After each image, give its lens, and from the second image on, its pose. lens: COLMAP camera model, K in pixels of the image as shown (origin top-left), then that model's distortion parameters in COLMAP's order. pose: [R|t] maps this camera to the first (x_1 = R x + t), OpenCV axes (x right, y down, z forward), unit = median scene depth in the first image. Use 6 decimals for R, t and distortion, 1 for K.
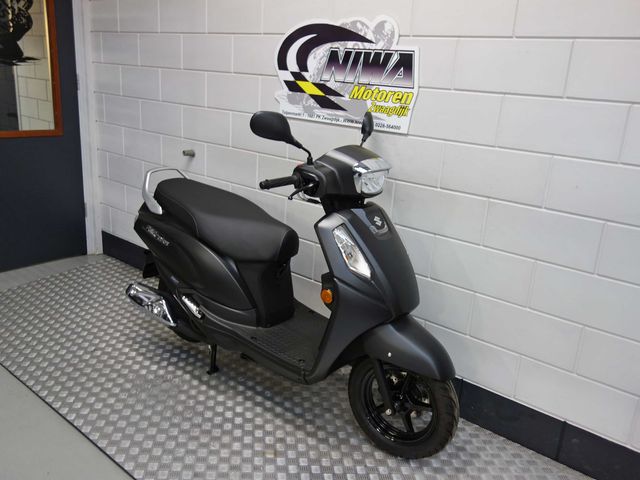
lens RADIAL K [[588.1, 0, 320.0], [0, 588.1, 240.0], [0, 0, 1]] dist [0.001018, 0.000787]
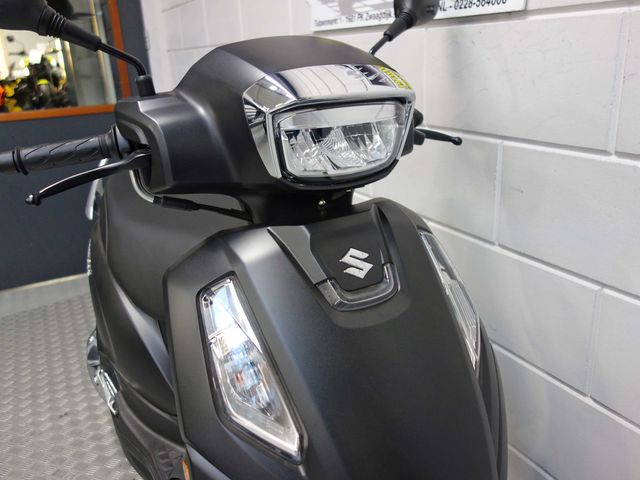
lens RADIAL K [[588.1, 0, 320.0], [0, 588.1, 240.0], [0, 0, 1]] dist [0.001018, 0.000787]
pose [[0.918498, 0.015796, -0.395110, 0.187714], [-0.004693, 0.999567, 0.029051, -0.049615], [0.395397, -0.024829, 0.918174, 0.642044]]
